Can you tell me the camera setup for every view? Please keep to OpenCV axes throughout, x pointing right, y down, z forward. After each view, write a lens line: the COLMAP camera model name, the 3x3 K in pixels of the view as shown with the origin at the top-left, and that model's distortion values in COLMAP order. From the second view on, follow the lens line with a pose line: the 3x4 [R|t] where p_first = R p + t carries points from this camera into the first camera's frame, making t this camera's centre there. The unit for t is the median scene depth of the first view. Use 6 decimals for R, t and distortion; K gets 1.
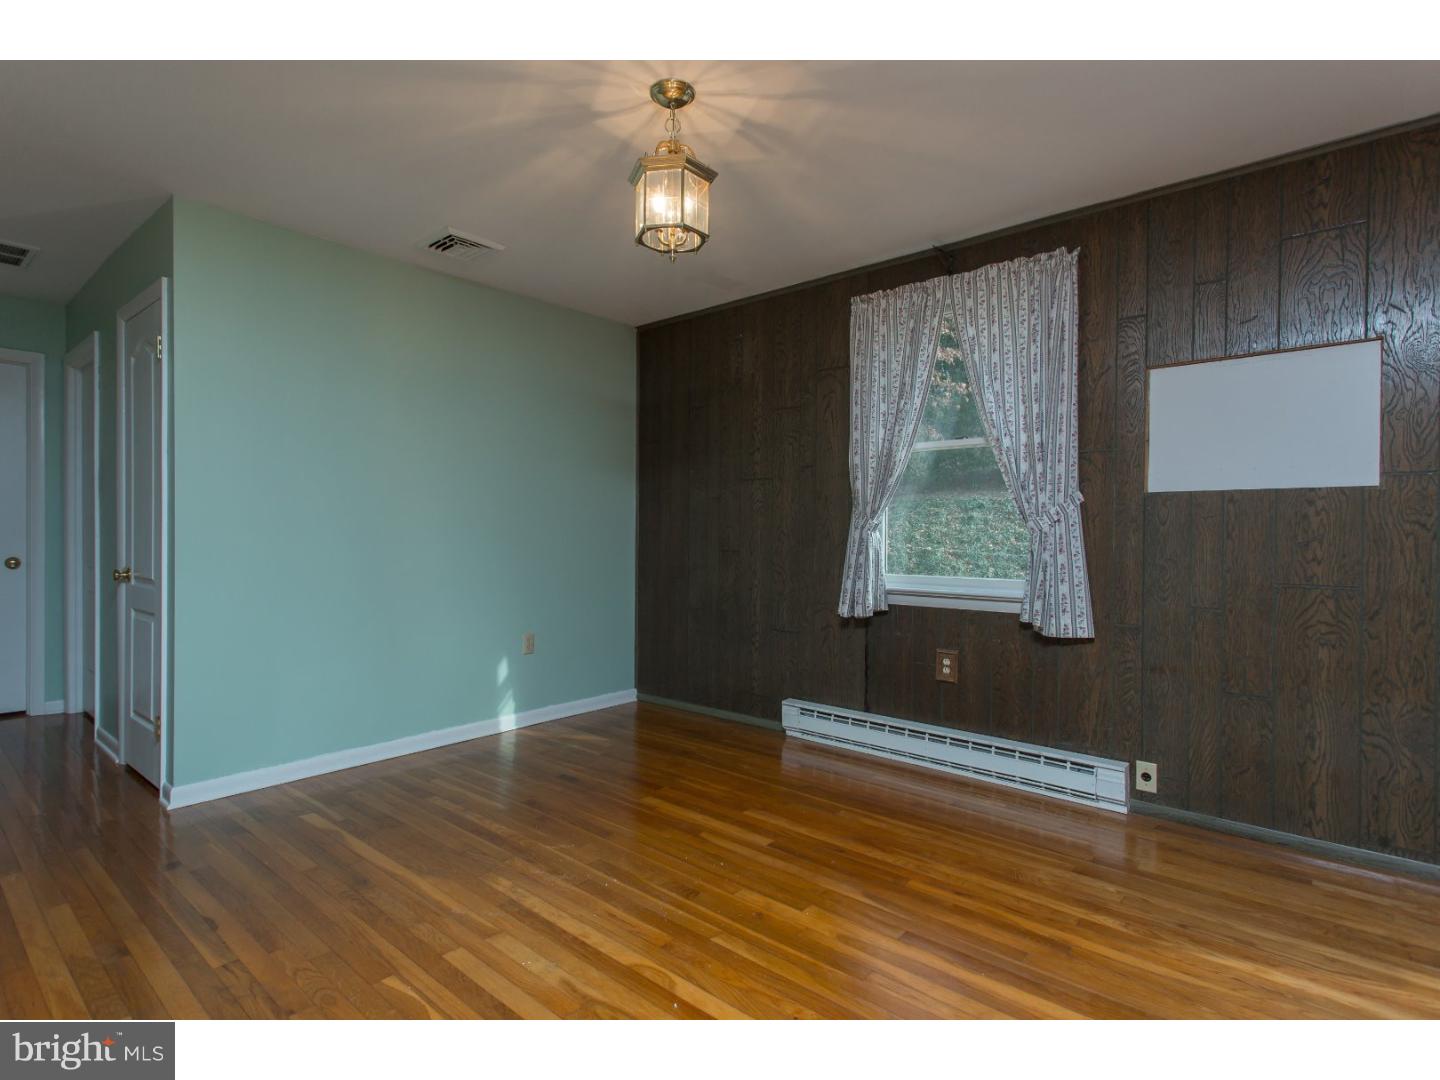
lens RADIAL K [[711.5, 0, 732.1], [0, 711.5, 538.5], [0, 0, 1]] dist [0.004332, 0.000976]
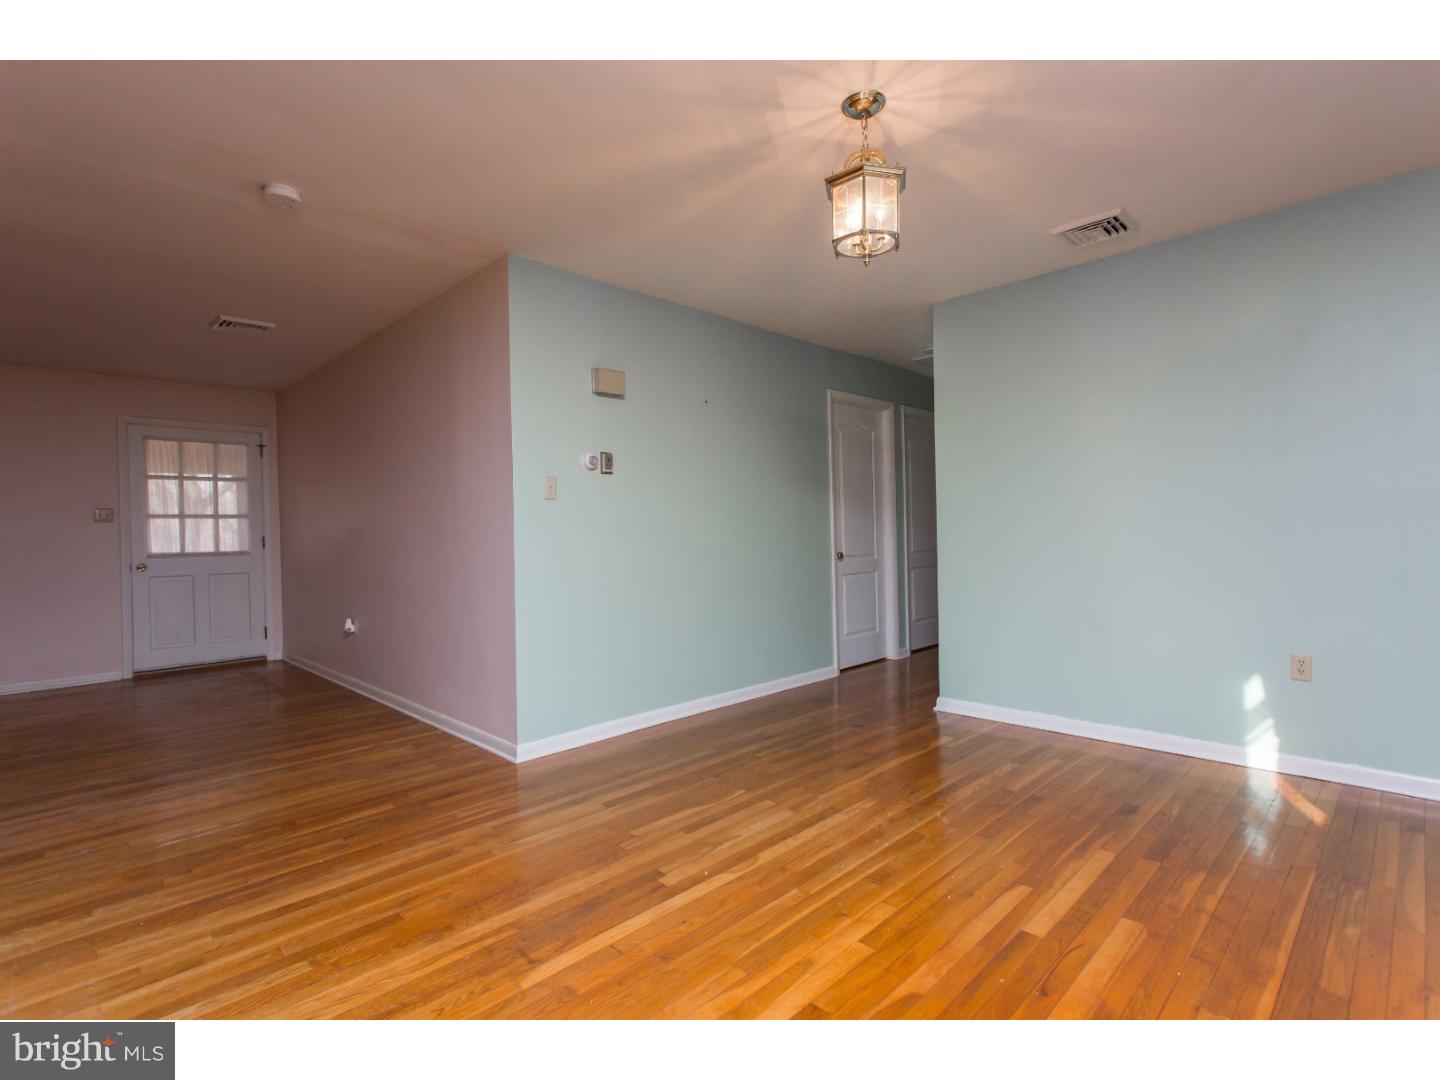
lens RADIAL K [[711.5, 0, 727.9], [0, 711.5, 536.8], [0, 0, 1]] dist [0.004332, 0.000976]
pose [[-0.071776, 0.001277, -0.997420, 0.855206], [0.011603, 0.999933, 0.000446, 0.005261], [0.997353, -0.011541, -0.071786, 0.764120]]
